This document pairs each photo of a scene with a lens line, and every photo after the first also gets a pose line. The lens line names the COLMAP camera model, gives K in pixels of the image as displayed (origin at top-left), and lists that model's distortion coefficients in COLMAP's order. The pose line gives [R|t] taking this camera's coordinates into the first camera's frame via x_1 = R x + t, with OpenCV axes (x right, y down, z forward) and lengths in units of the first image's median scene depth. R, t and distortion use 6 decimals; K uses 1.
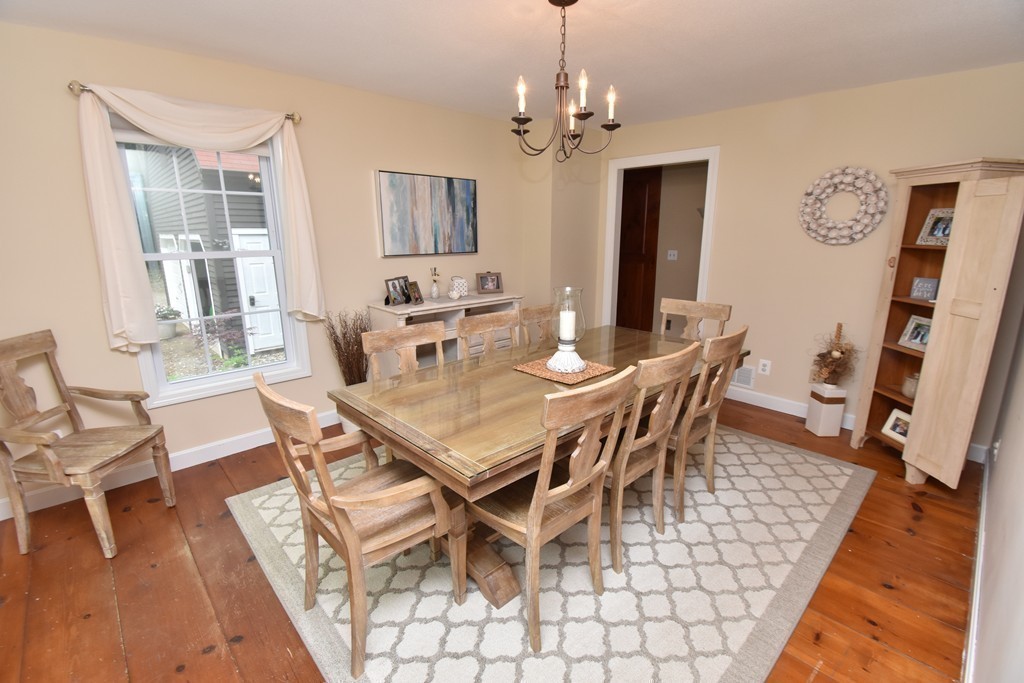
lens RADIAL K [[453.5, 0, 514.1], [0, 453.5, 339.5], [0, 0, 1]] dist [0.001263, -0.016004]
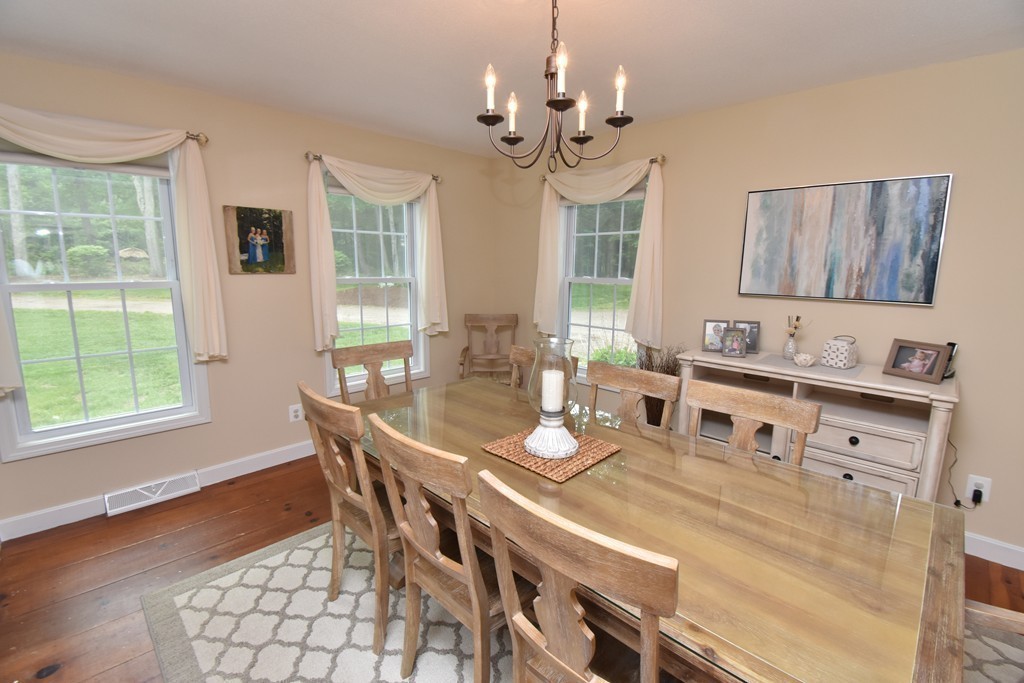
lens RADIAL K [[488.3, 0, 511.6], [0, 488.3, 338.9], [0, 0, 1]] dist [0.001958, -0.013795]
pose [[0.023688, 0.153760, -0.987824, 0.559000], [-0.243700, 0.959182, 0.143458, -0.125957], [0.969561, 0.237334, 0.060192, 0.540587]]
